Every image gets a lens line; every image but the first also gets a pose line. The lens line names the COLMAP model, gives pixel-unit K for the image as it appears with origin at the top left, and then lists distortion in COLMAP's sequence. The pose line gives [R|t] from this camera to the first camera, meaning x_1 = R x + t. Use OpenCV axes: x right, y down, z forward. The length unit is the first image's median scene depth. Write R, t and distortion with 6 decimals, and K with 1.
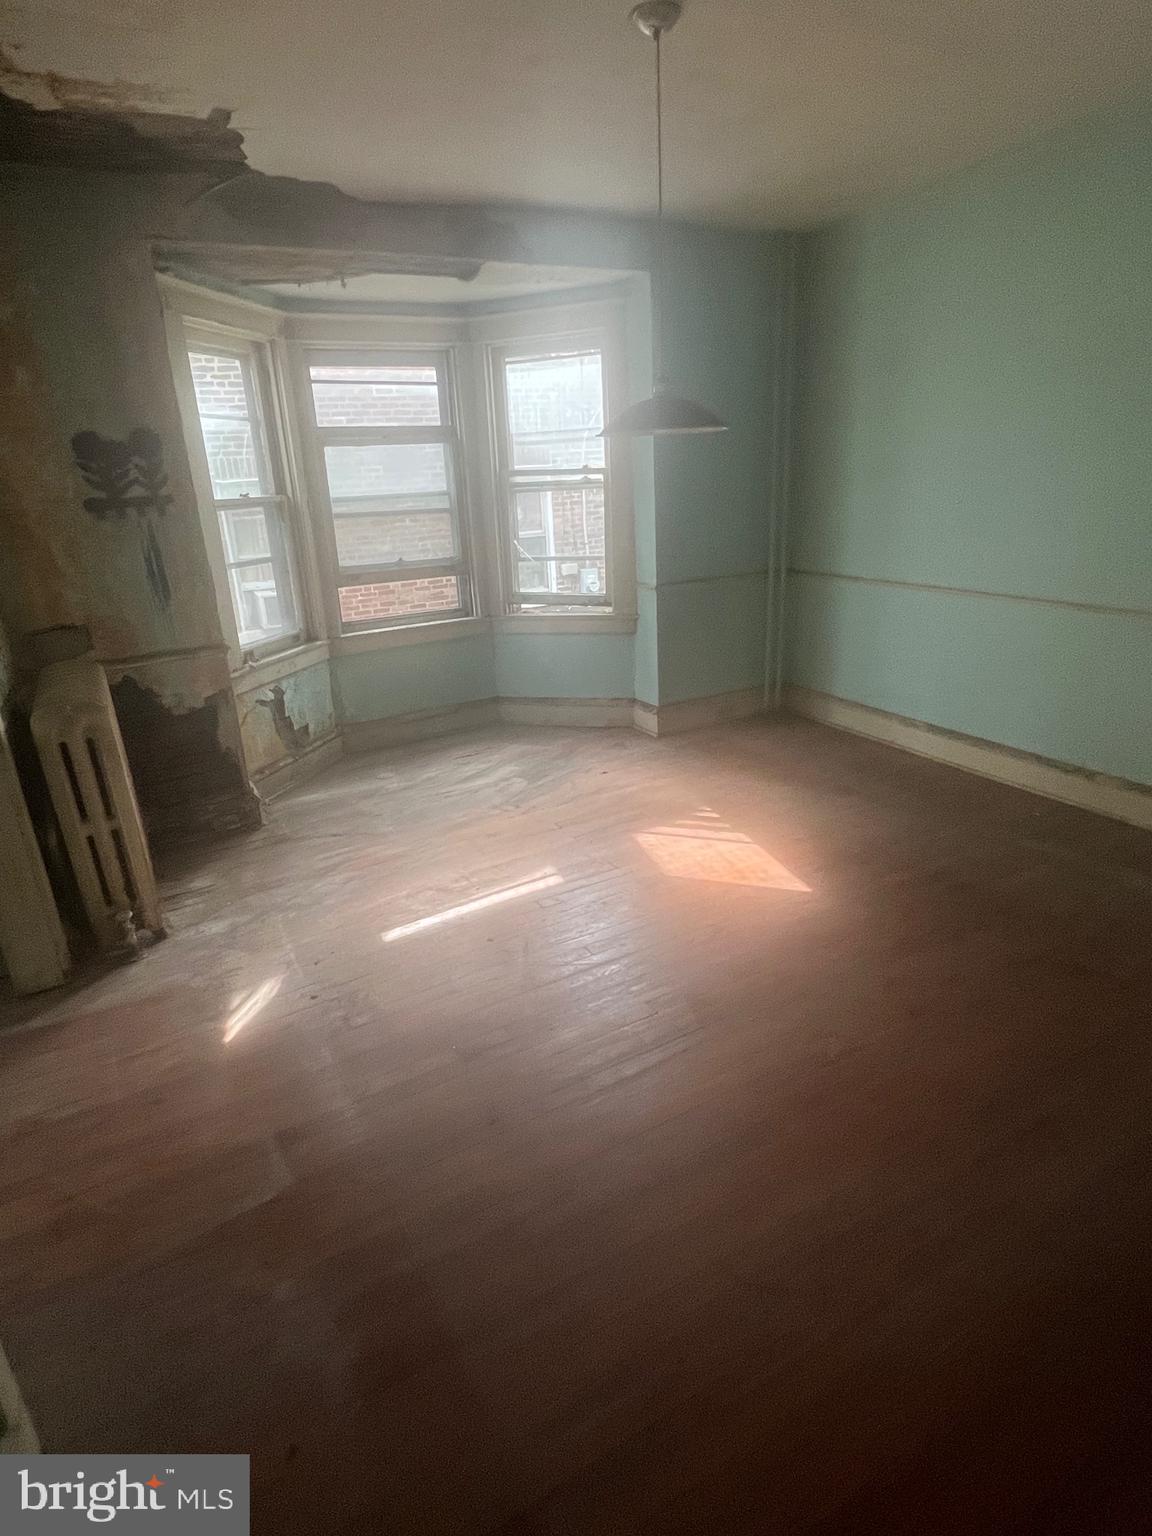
lens RADIAL K [[832.6, 0, 577.6], [0, 832.6, 761.0], [0, 0, 1]] dist [-0.000827, 0.001023]
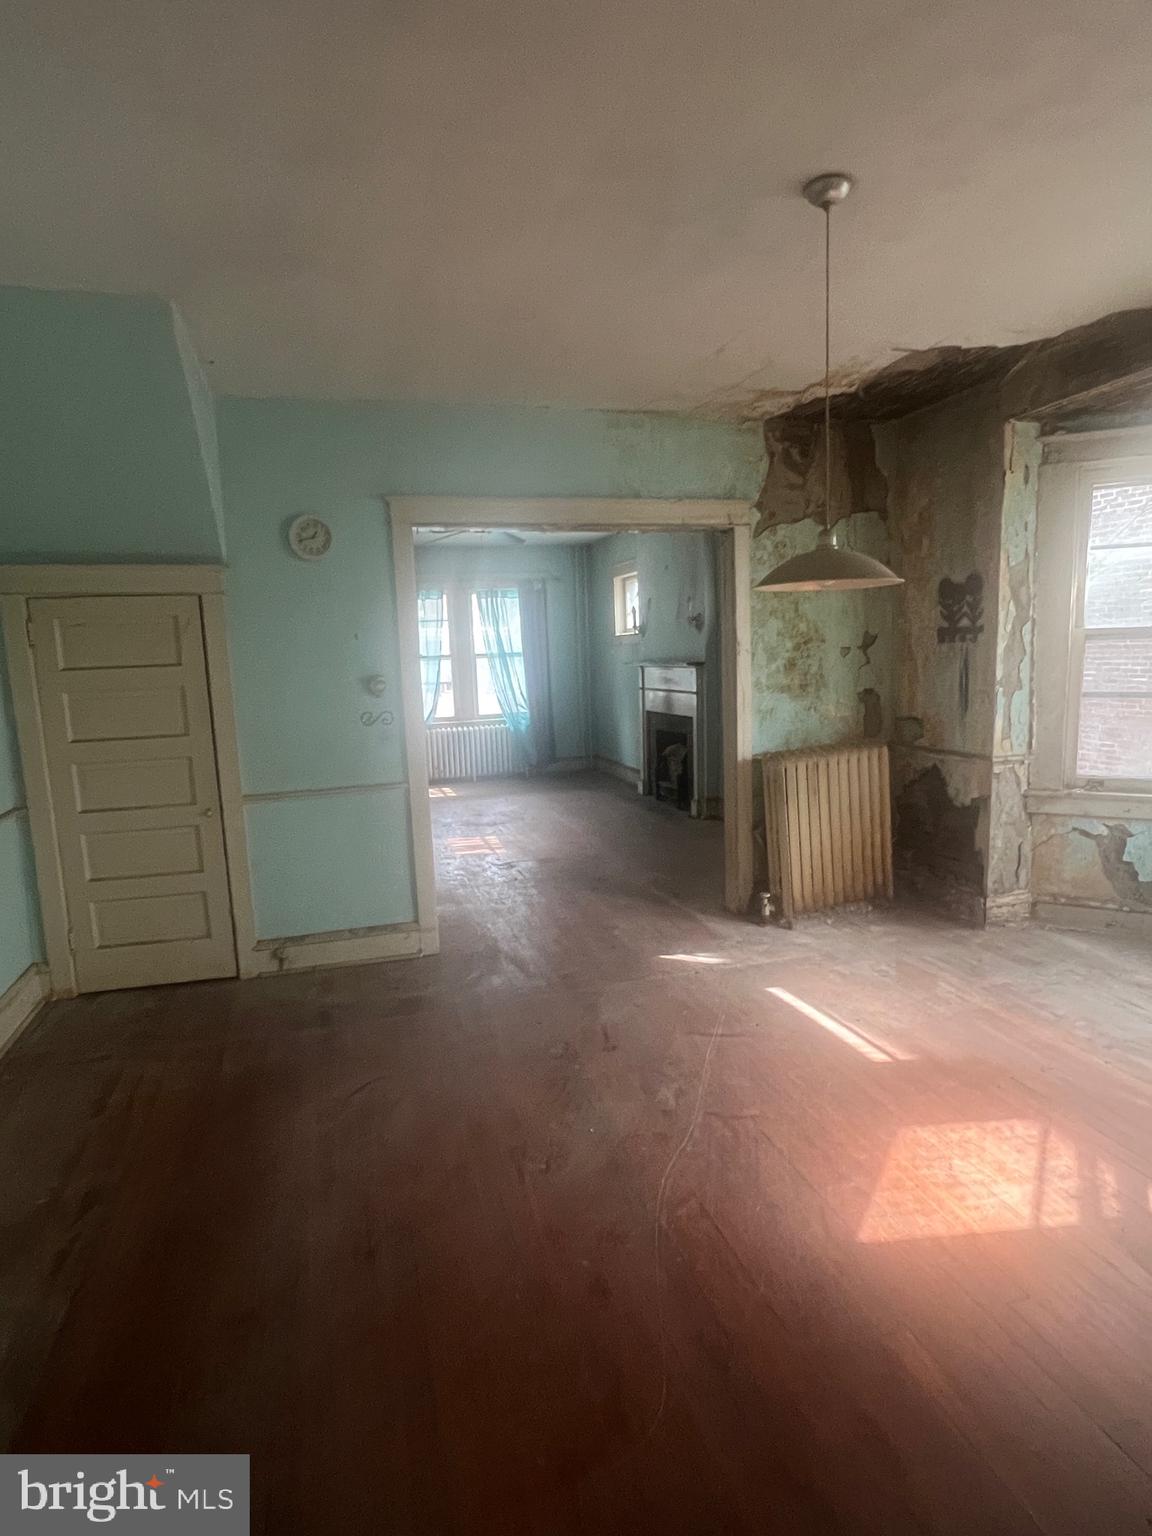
lens RADIAL K [[832.6, 0, 583.5], [0, 832.6, 769.9], [0, 0, 1]] dist [-0.000827, 0.001023]
pose [[-0.201629, 0.195011, -0.959852, 0.668644], [-0.280477, 0.927444, 0.247344, -0.220381], [0.938445, 0.319089, -0.132304, 0.578520]]
